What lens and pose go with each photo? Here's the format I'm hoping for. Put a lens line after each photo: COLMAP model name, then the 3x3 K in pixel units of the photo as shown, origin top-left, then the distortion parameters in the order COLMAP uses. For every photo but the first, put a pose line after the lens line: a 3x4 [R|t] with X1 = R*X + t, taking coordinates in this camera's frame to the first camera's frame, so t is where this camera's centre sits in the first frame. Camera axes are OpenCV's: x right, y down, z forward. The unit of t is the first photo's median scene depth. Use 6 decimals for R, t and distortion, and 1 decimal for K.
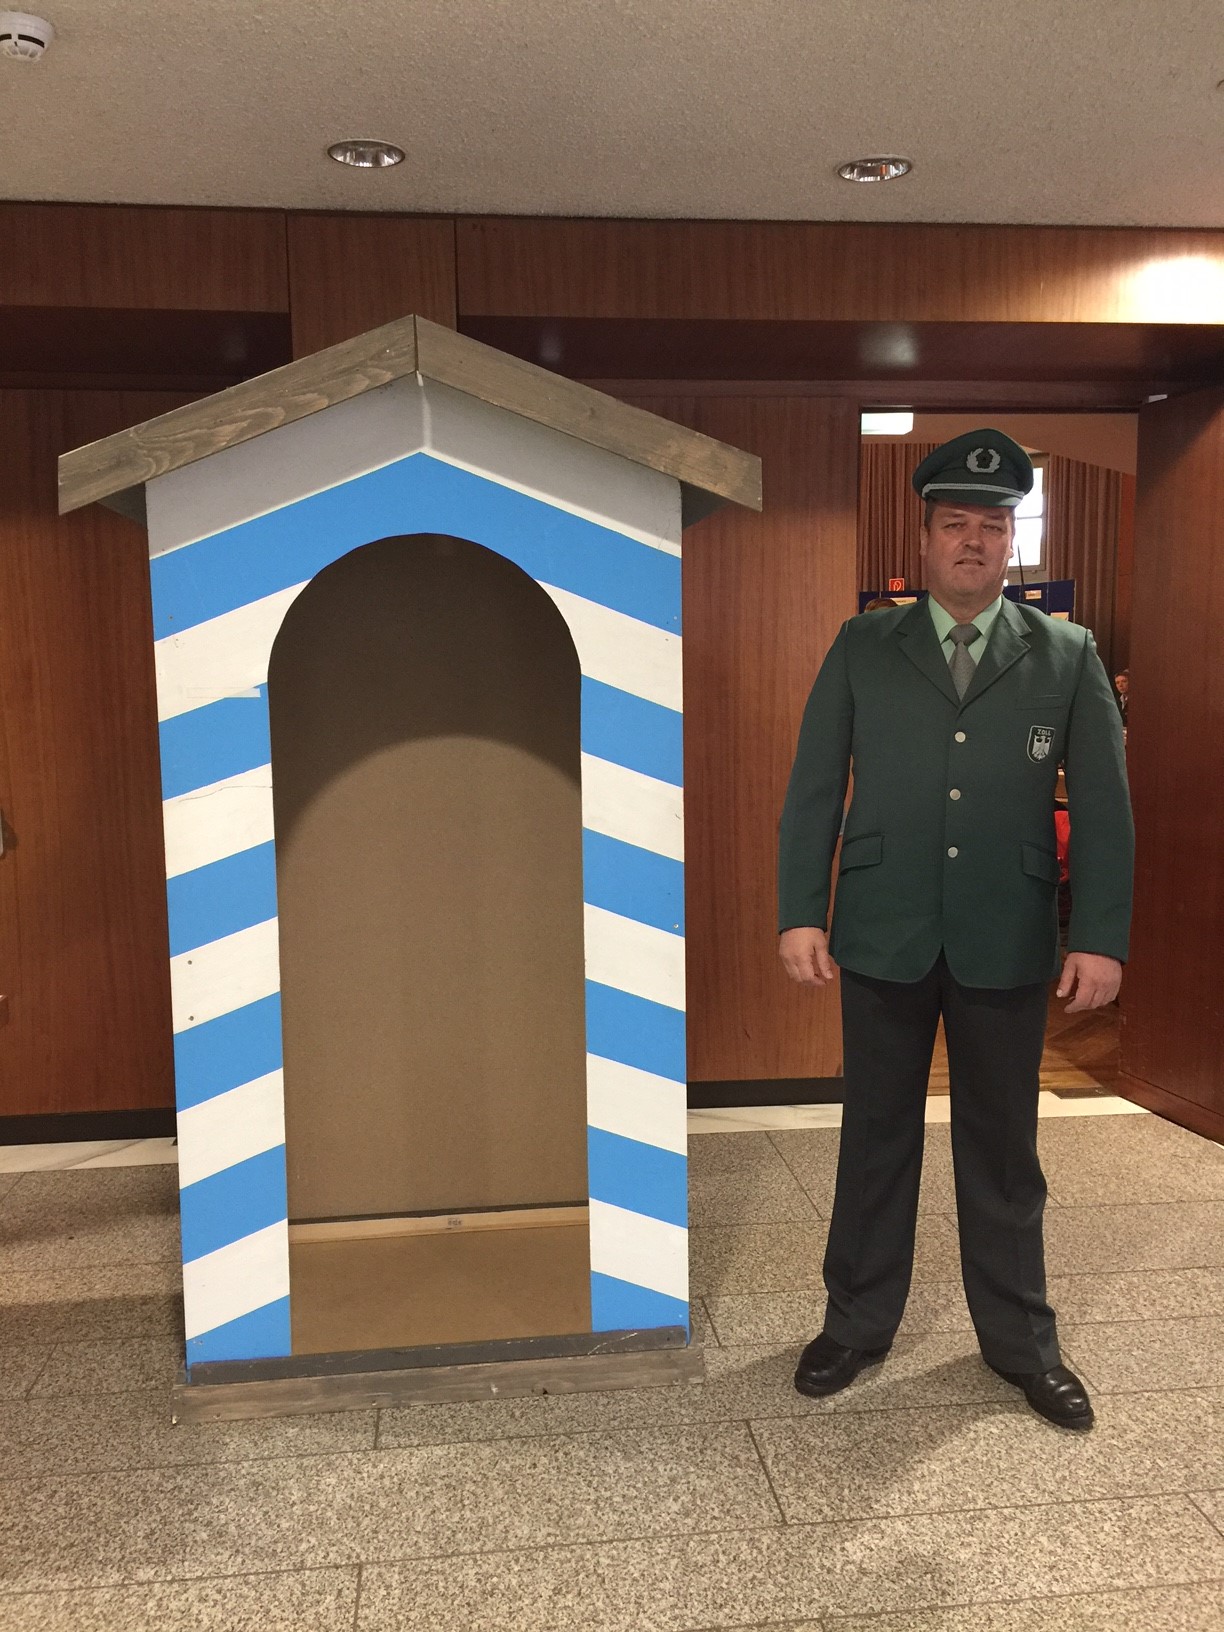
lens RADIAL K [[1374.2, 0, 609.3], [0, 1374.2, 812.6], [0, 0, 1]] dist [0.076663, -0.093035]
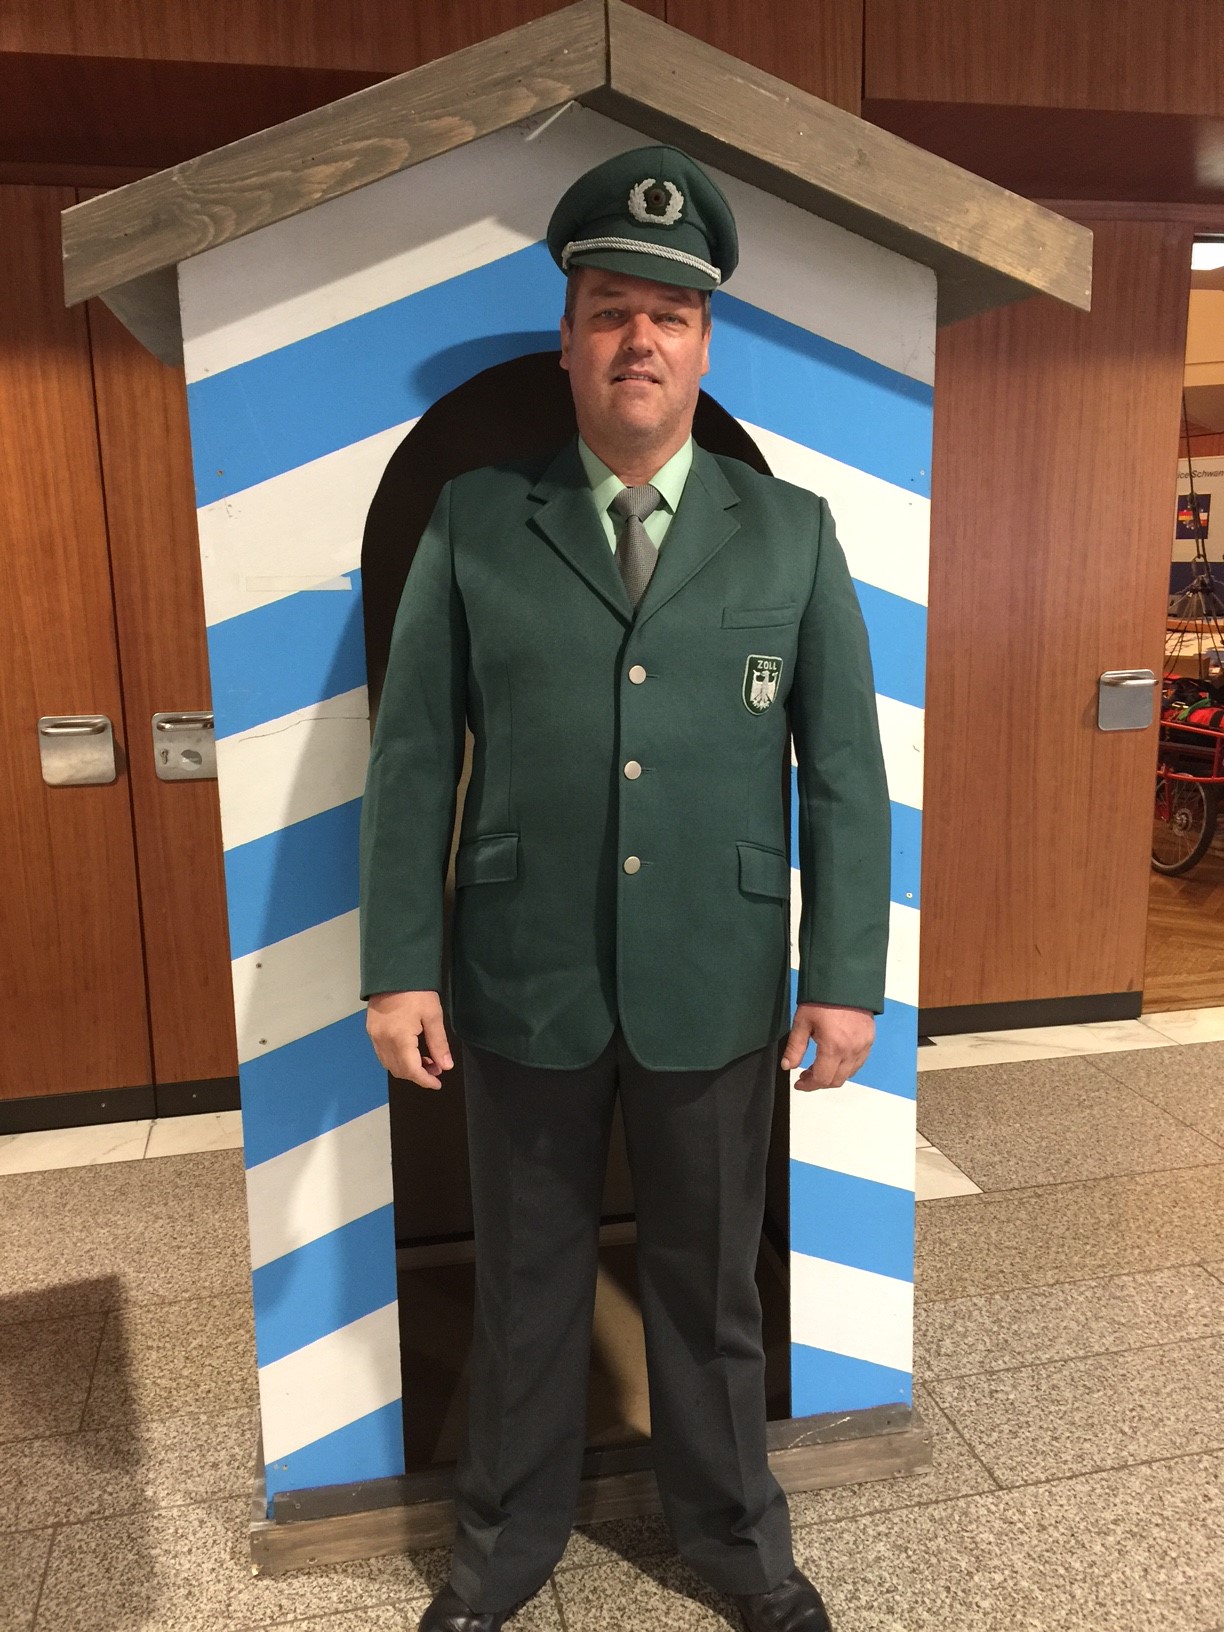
lens RADIAL K [[1374.2, 0, 609.3], [0, 1374.2, 812.6], [0, 0, 1]] dist [0.076663, -0.093035]
pose [[0.997047, -0.019771, 0.074207, -0.175589], [0.013740, 0.996625, 0.080932, -0.025812], [-0.075557, -0.079673, 0.993953, 0.285840]]
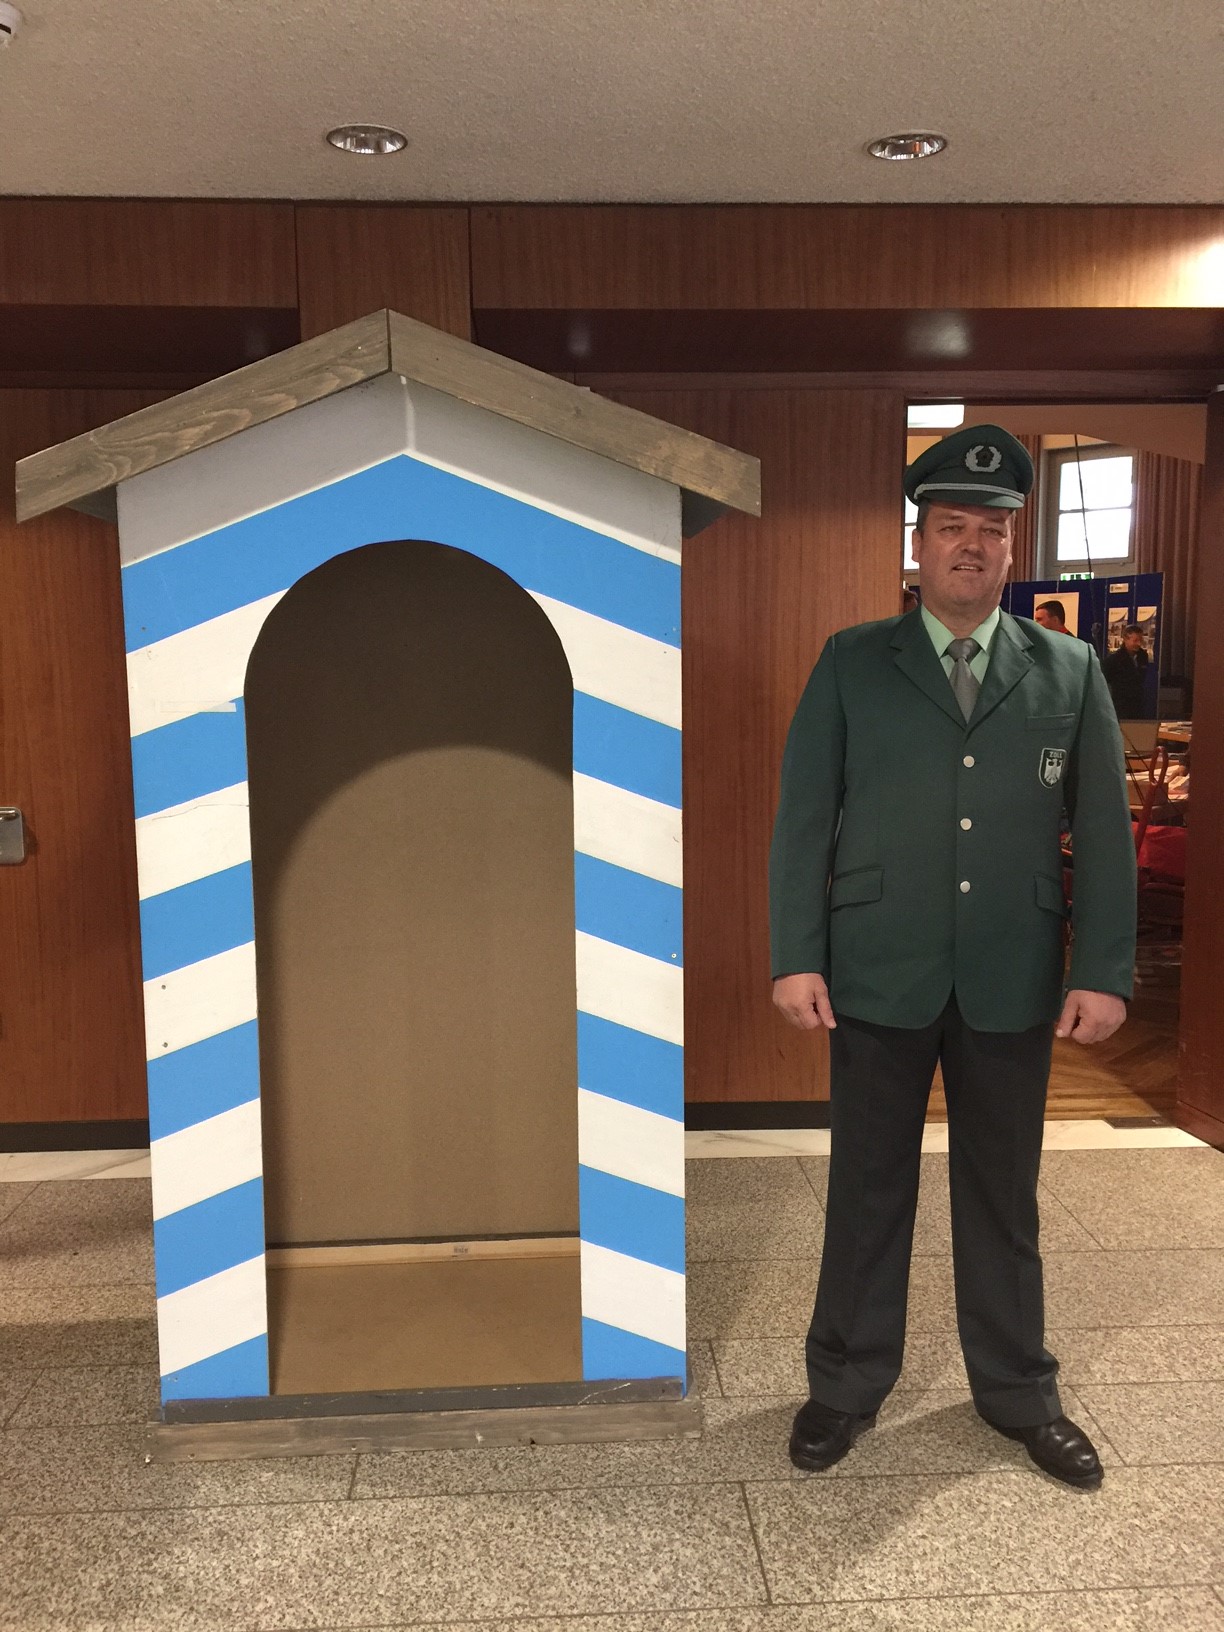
lens RADIAL K [[1375.5, 0, 612.0], [0, 1375.5, 816.0], [0, 0, 1]] dist [0.078315, -0.097578]
pose [[0.998282, 0.009952, -0.057735, 0.062593], [-0.009436, 0.999913, 0.009212, -0.022460], [0.057822, -0.008651, 0.998289, 0.057815]]
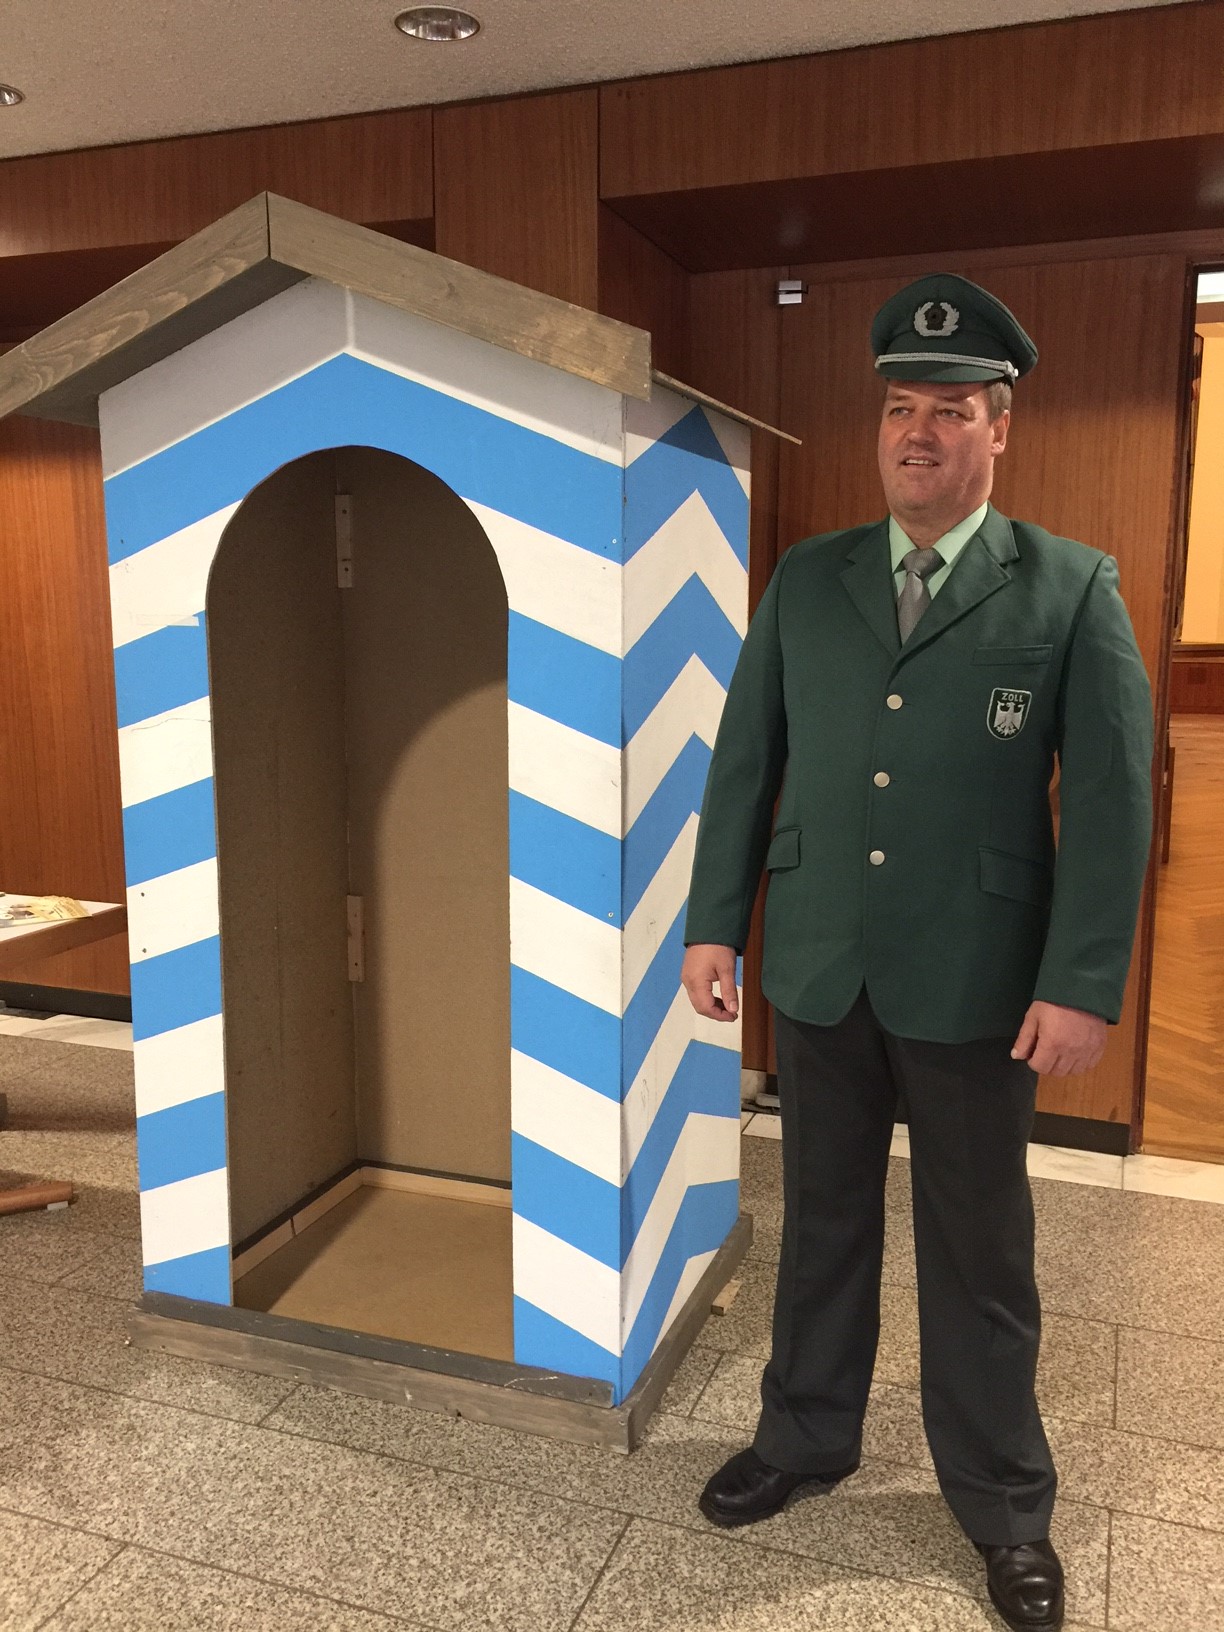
lens RADIAL K [[1374.2, 0, 609.3], [0, 1374.2, 812.6], [0, 0, 1]] dist [0.076663, -0.093035]
pose [[0.893724, 0.083244, -0.440826, 0.427737], [-0.063190, 0.996196, 0.060009, -0.030382], [0.444145, -0.025776, 0.895584, 0.266840]]
